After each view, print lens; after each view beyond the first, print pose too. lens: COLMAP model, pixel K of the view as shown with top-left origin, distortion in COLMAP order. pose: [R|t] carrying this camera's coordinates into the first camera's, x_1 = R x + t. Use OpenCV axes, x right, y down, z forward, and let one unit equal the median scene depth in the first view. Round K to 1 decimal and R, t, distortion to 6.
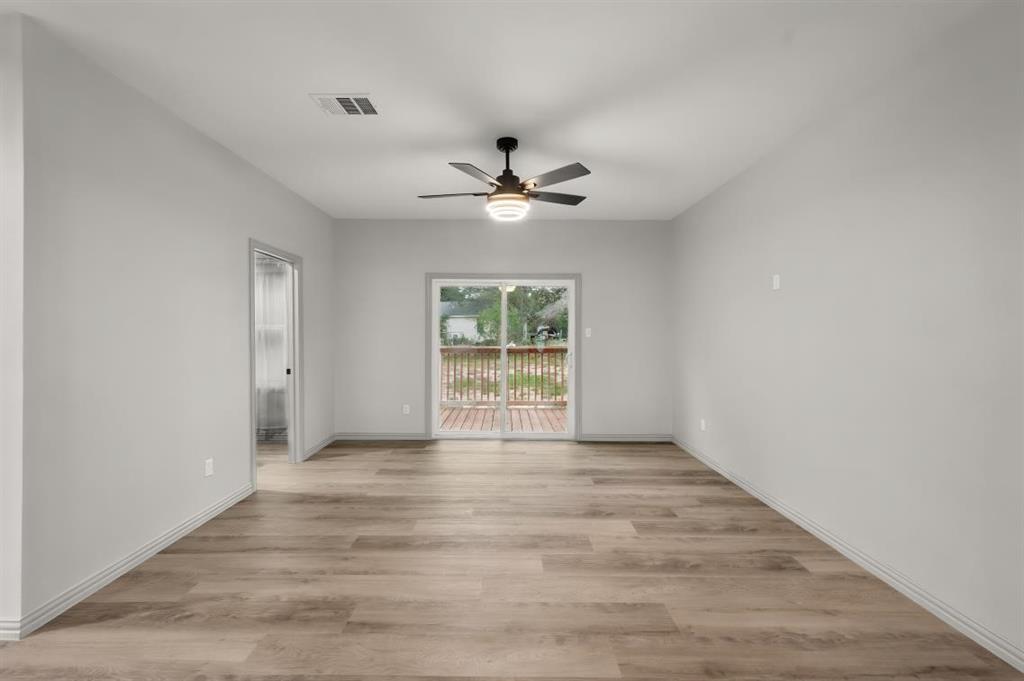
lens RADIAL K [[426.7, 0, 512.0], [0, 426.7, 340.5], [0, 0, 1]] dist [-0.001442, -0.000185]
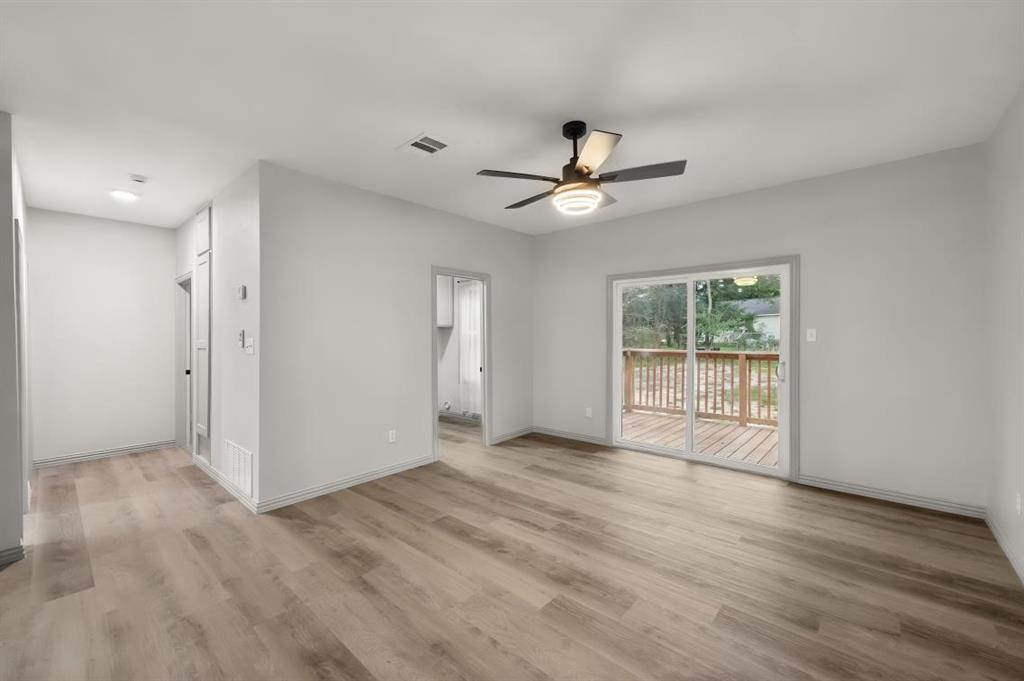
lens RADIAL K [[413.6, 0, 512.0], [0, 413.6, 340.5], [0, 0, 1]] dist [0.000319, 0.000148]
pose [[0.747241, 0.000923, -0.664552, 0.358163], [-0.003602, 0.999990, -0.002662, -0.007121], [0.664543, 0.004383, 0.747237, 0.196020]]
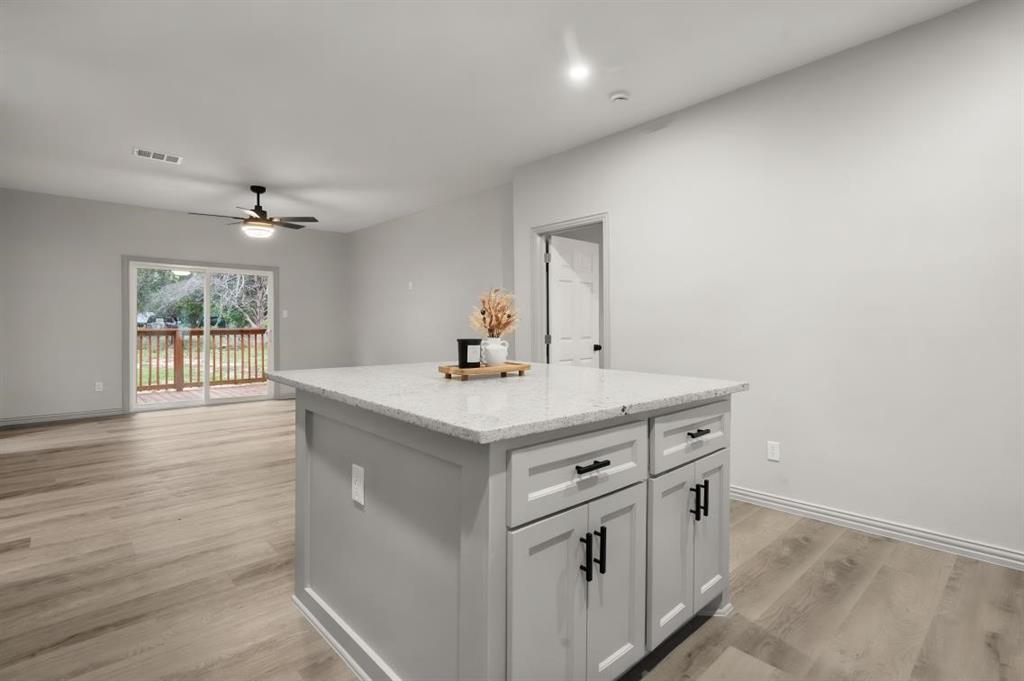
lens RADIAL K [[484.1, 0, 510.3], [0, 484.1, 334.6], [0, 0, 1]] dist [-0.001194, -0.000062]
pose [[0.743352, -0.014445, 0.668745, -0.387770], [0.010120, 0.999895, 0.010349, 0.046955], [-0.668824, -0.000925, 0.743420, -0.700226]]
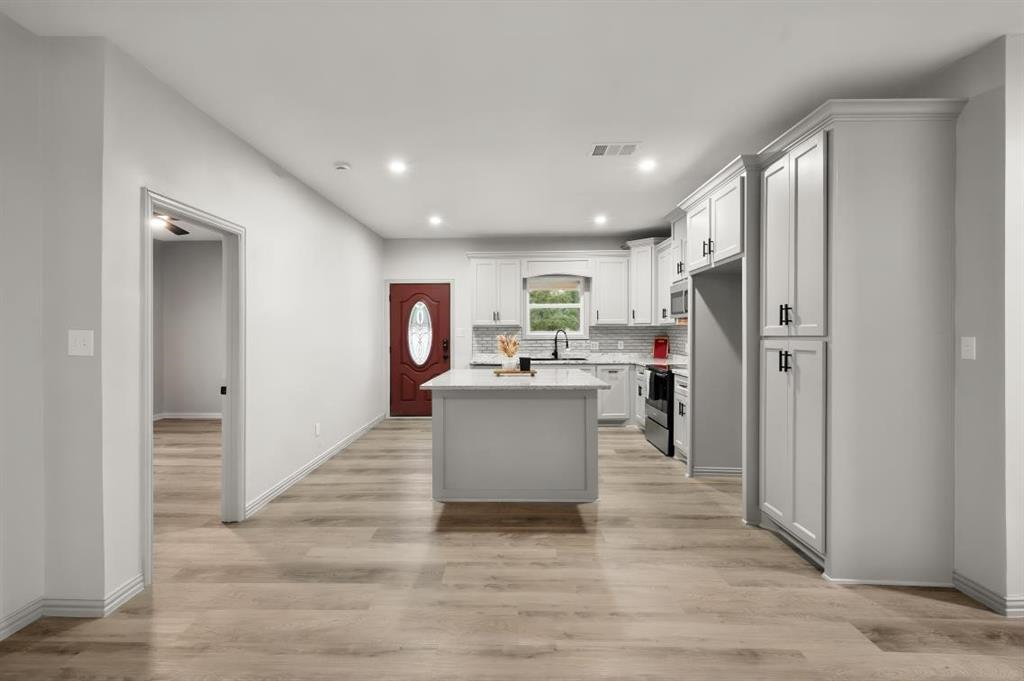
lens RADIAL K [[451.2, 0, 498.7], [0, 451.2, 330.7], [0, 0, 1]] dist [0.000228, -0.000073]
pose [[-0.999438, 0.001487, 0.033487, -0.054460], [0.001812, 0.999951, 0.009706, -0.010971], [-0.033470, 0.009761, -0.999392, 0.716992]]
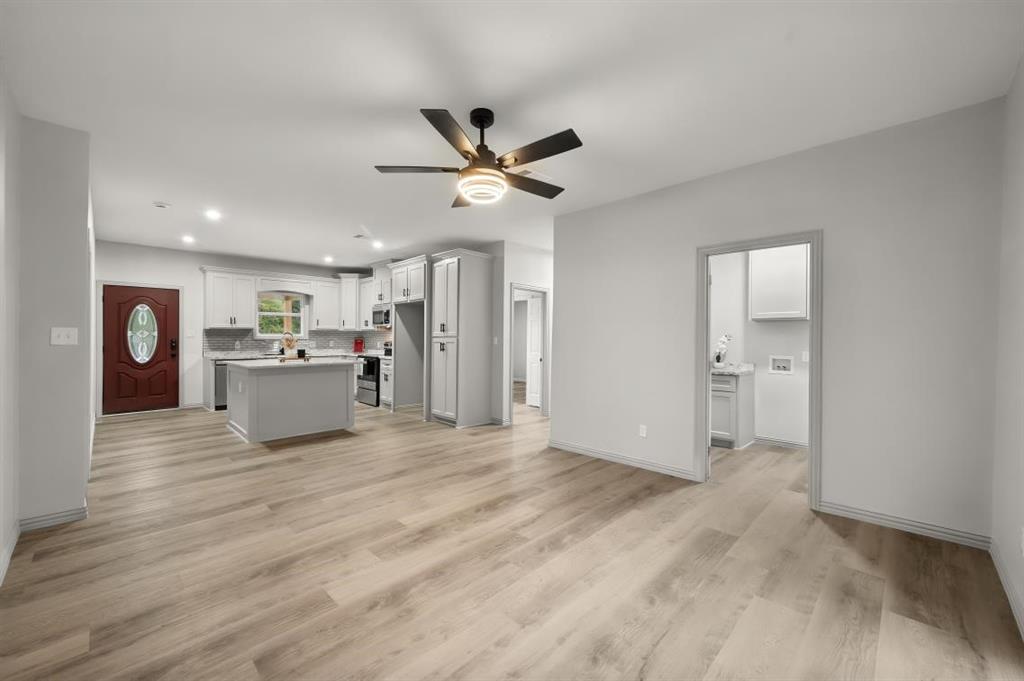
lens RADIAL K [[406.4, 0, 508.8], [0, 406.4, 338.1], [0, 0, 1]] dist [0.000692, 0.000095]
pose [[-0.711319, -0.004727, -0.702853, 0.411150], [-0.016684, 0.999809, 0.010160, -0.008660], [0.702671, 0.018954, -0.711263, 1.249554]]
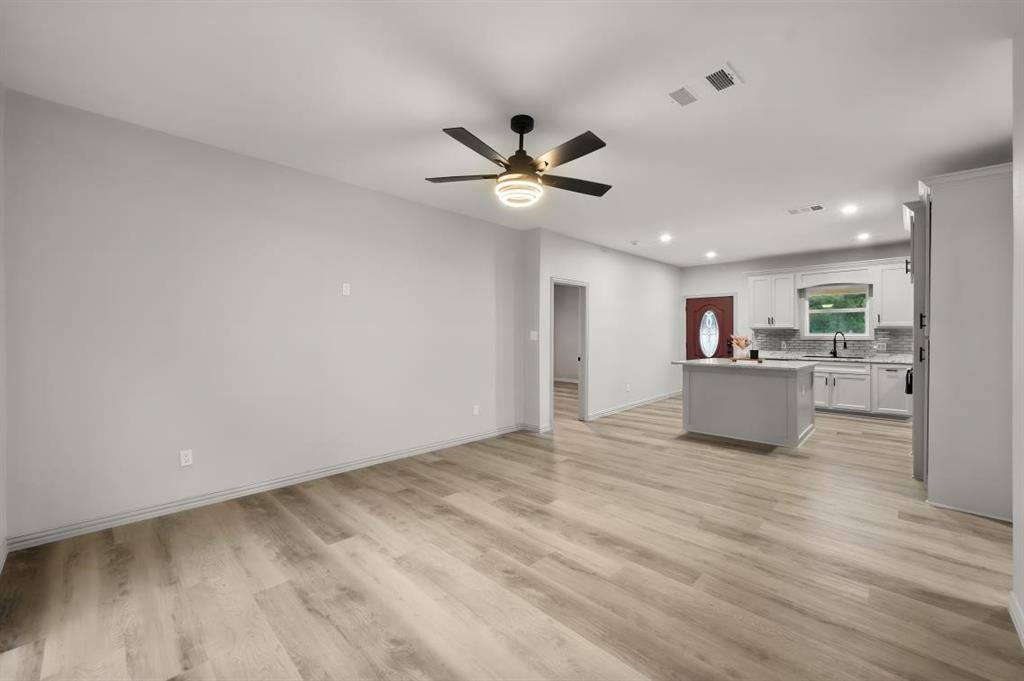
lens RADIAL K [[406.4, 0, 508.8], [0, 406.4, 338.1], [0, 0, 1]] dist [0.000692, 0.000095]
pose [[-0.708340, -0.011689, 0.705774, -0.454562], [0.004525, 0.999767, 0.021100, -0.013568], [-0.705857, 0.018139, -0.708123, 1.238753]]
